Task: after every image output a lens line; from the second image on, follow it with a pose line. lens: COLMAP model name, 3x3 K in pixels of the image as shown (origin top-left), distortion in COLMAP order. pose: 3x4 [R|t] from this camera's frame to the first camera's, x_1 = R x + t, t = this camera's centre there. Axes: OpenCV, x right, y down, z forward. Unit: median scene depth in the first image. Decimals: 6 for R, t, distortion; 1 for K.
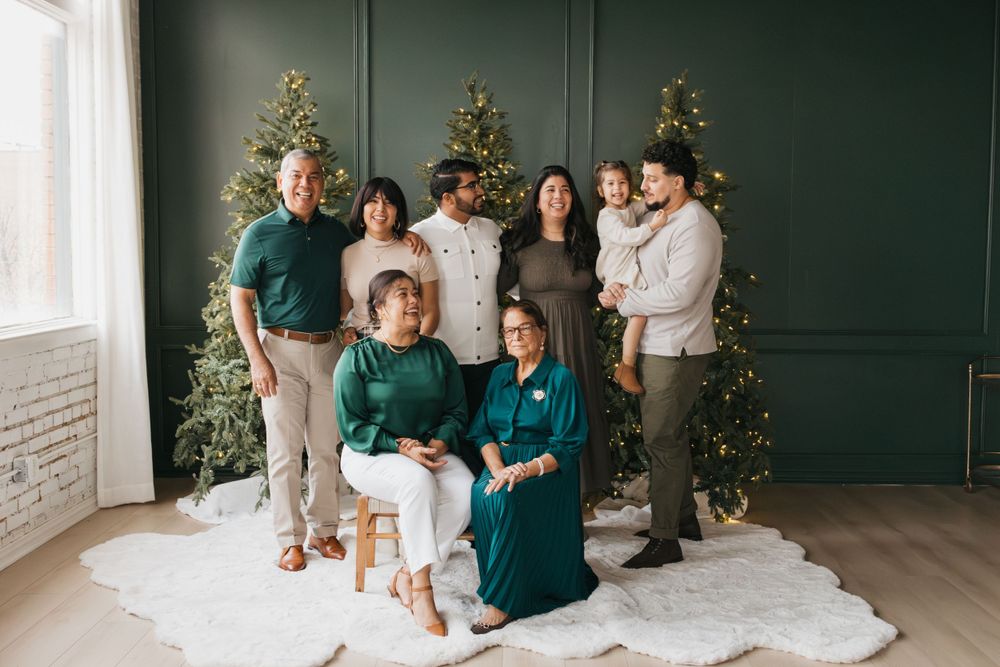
lens RADIAL K [[1176.8, 0, 561.1], [0, 1176.8, 333.9], [0, 0, 1]] dist [-0.016359, 0.040703]
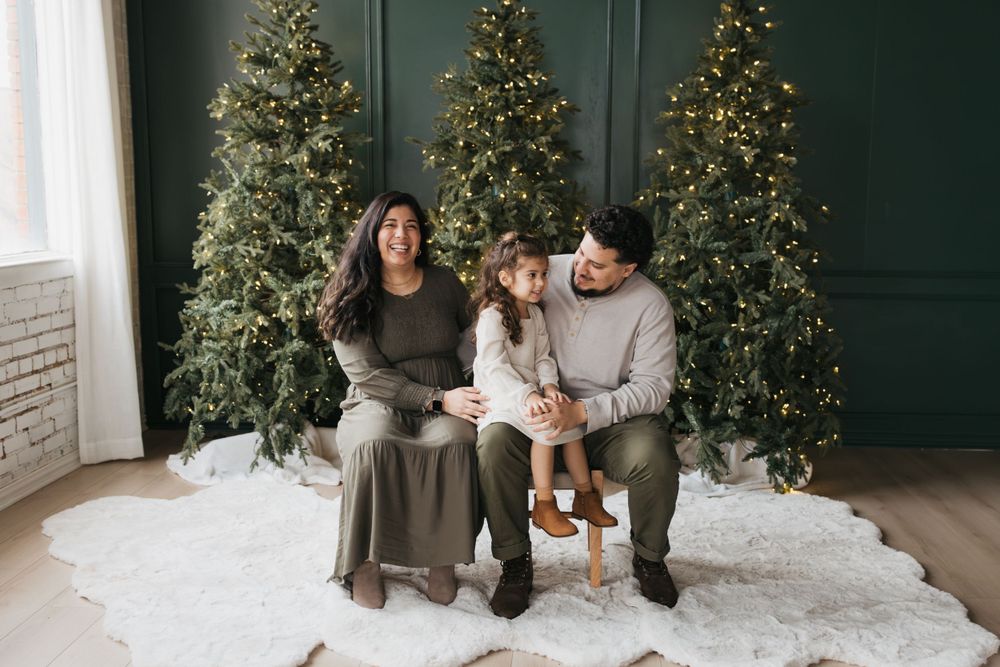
lens RADIAL K [[1165.6, 0, 542.9], [0, 1165.6, 372.9], [0, 0, 1]] dist [0.000683, -0.020487]
pose [[0.997862, 0.011943, -0.064249, 0.015490], [-0.006690, 0.996662, 0.081361, 0.003475], [0.065006, -0.080758, 0.994612, 0.144189]]
